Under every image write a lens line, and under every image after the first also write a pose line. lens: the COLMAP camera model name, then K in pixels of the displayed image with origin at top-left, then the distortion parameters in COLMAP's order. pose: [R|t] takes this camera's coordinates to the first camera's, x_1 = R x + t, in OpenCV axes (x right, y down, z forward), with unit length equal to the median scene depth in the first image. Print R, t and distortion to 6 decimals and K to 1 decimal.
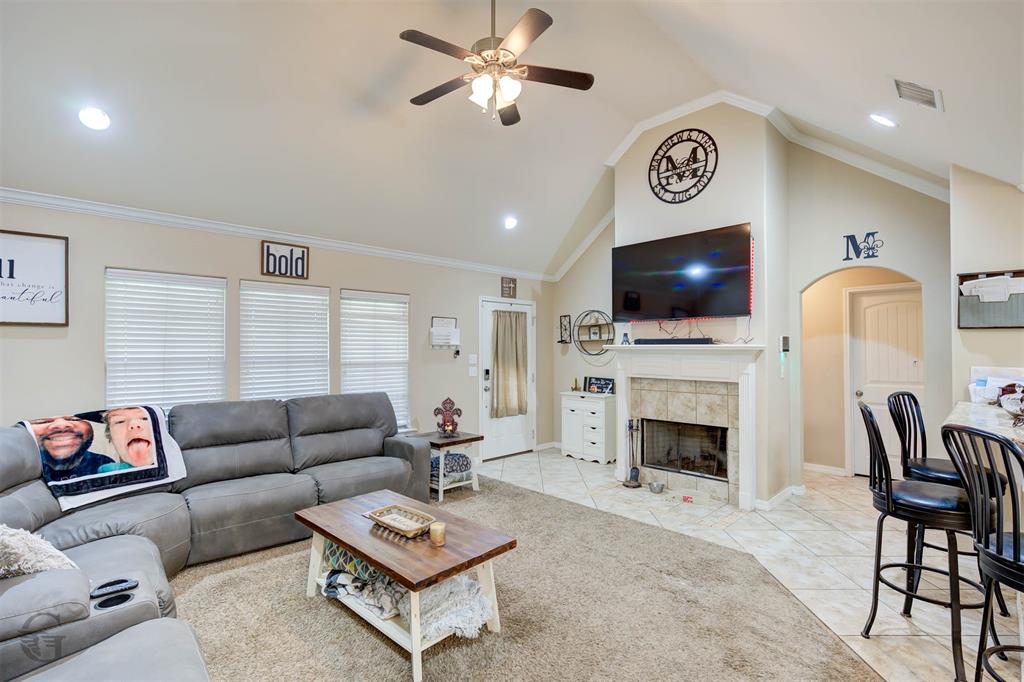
lens RADIAL K [[474.7, 0, 520.3], [0, 474.7, 339.9], [0, 0, 1]] dist [-0.011081, -0.002990]
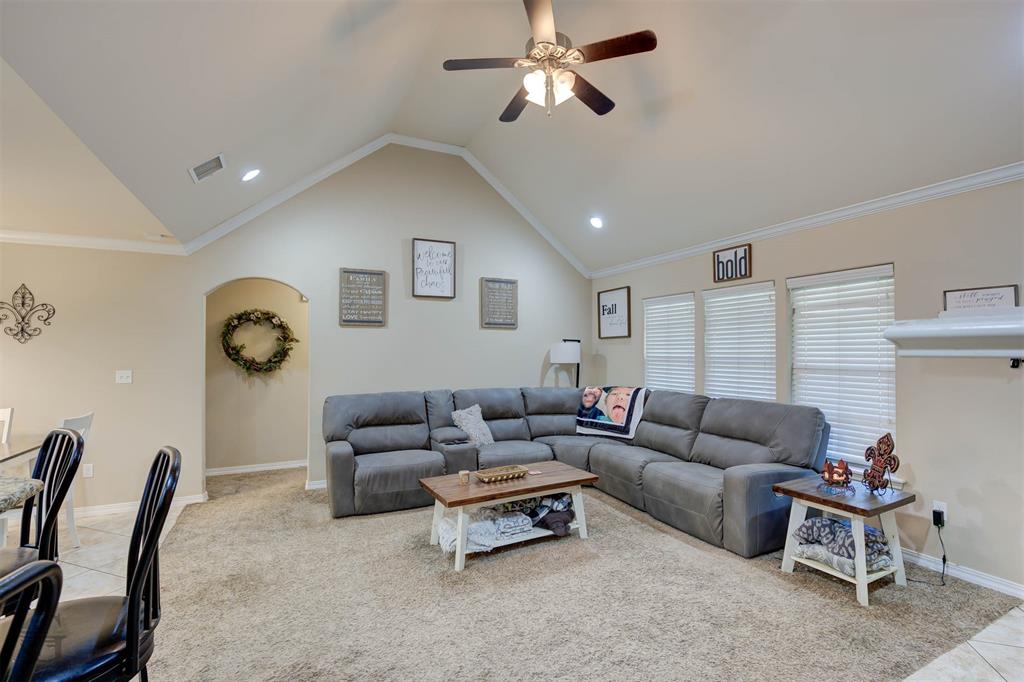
lens RADIAL K [[474.7, 0, 508.0], [0, 474.7, 336.4], [0, 0, 1]] dist [-0.011081, -0.002990]
pose [[-0.334515, -0.033533, -0.941794, 0.586645], [0.012494, 0.999121, -0.040012, 0.022780], [0.942307, -0.025152, -0.333802, 0.822208]]
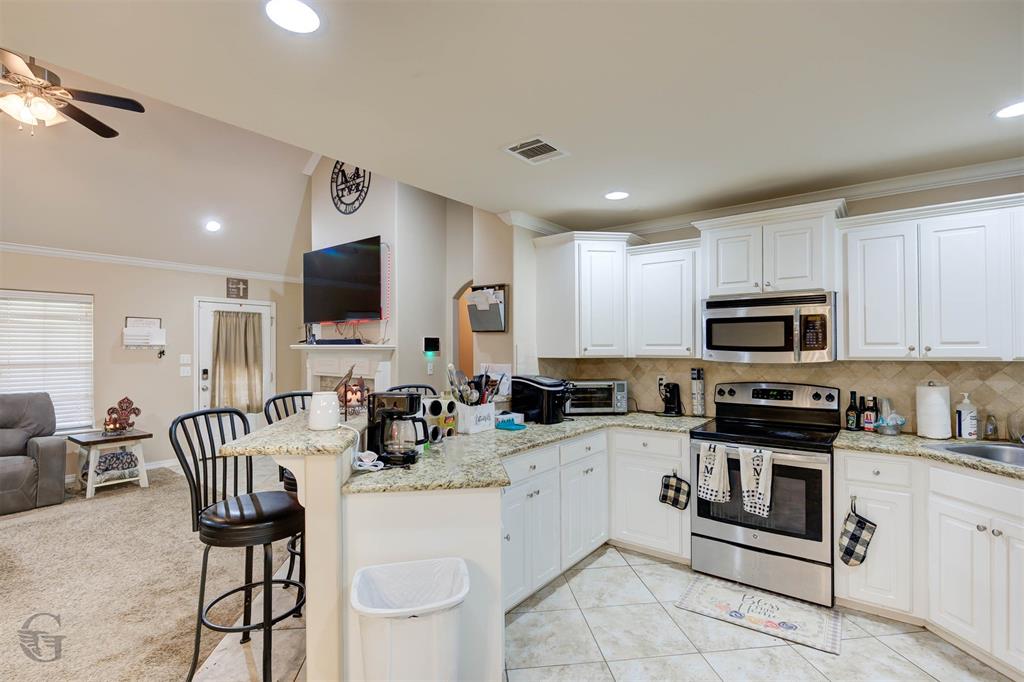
lens RADIAL K [[474.7, 0, 516.7], [0, 474.7, 341.1], [0, 0, 1]] dist [-0.011081, -0.002990]
pose [[0.987183, 0.000332, 0.159590, 0.553637], [-0.001175, 0.999986, 0.005188, -0.004517], [-0.159586, -0.005309, 0.987170, -0.135779]]
